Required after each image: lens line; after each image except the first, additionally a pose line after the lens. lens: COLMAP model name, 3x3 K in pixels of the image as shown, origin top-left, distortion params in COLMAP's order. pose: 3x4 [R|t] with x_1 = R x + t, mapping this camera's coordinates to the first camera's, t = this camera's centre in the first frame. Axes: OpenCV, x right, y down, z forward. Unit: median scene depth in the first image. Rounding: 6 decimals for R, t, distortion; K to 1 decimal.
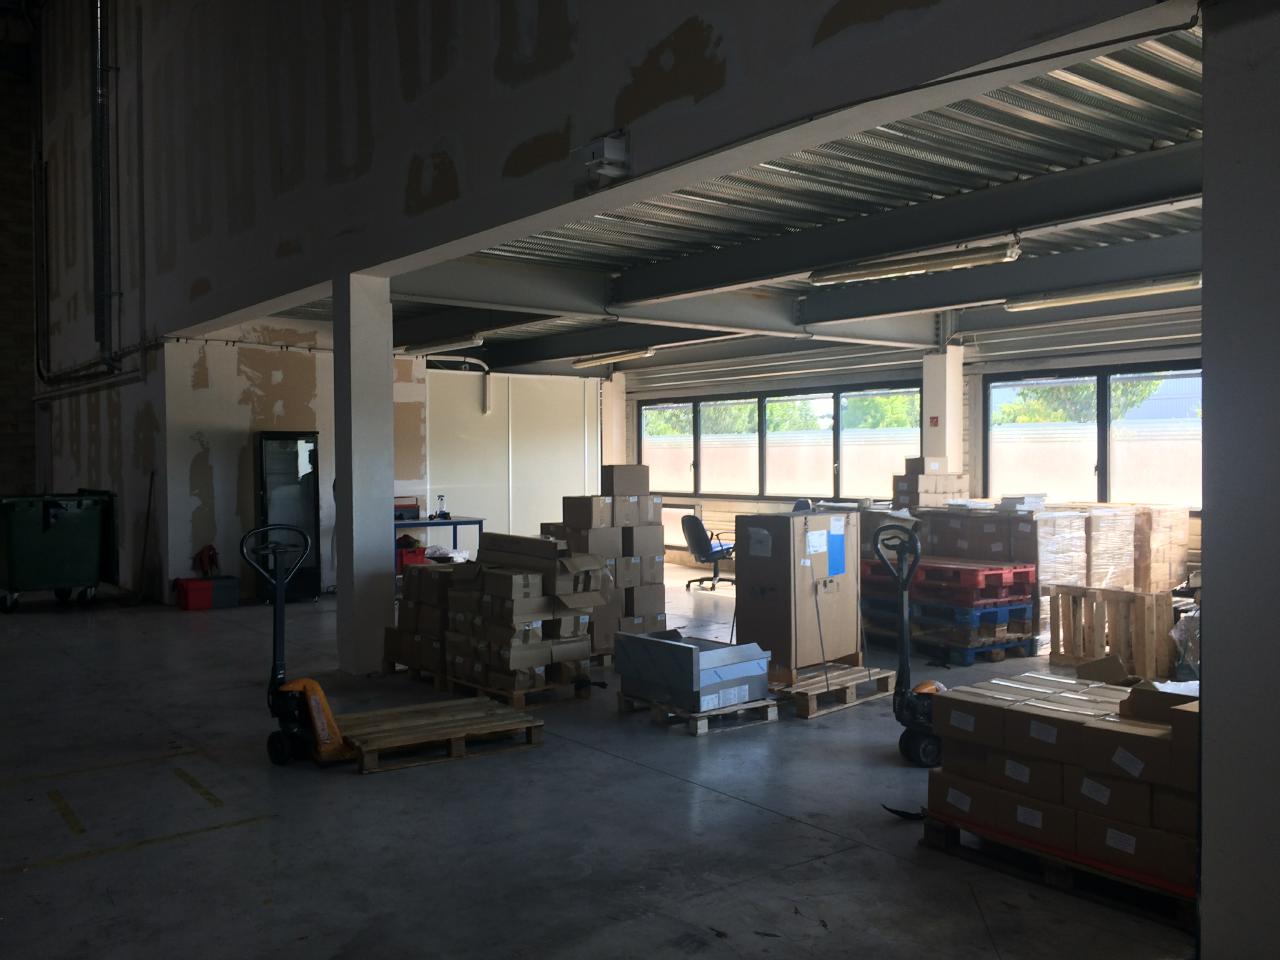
lens RADIAL K [[1101.2, 0, 640.0], [0, 1101.2, 480.0], [0, 0, 1]] dist [0.076877, 0.000708]
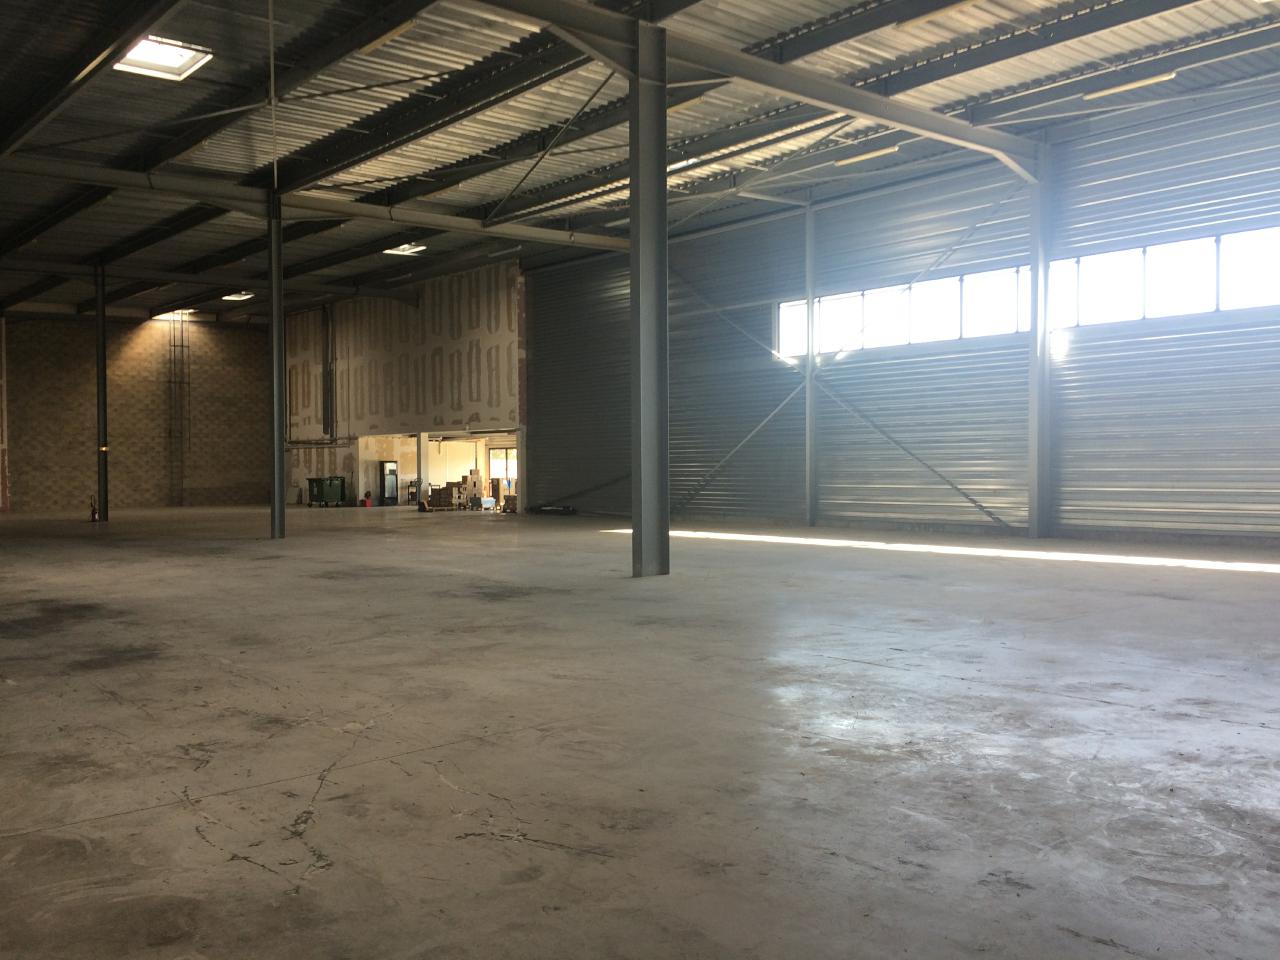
lens RADIAL K [[1101.2, 0, 640.0], [0, 1101.2, 480.0], [0, 0, 1]] dist [0.076877, 0.000708]
pose [[0.997299, 0.000245, 0.073448, 0.371939], [0.000514, 0.999947, -0.010327, 0.087397], [-0.073446, 0.010337, 0.997246, -4.106105]]
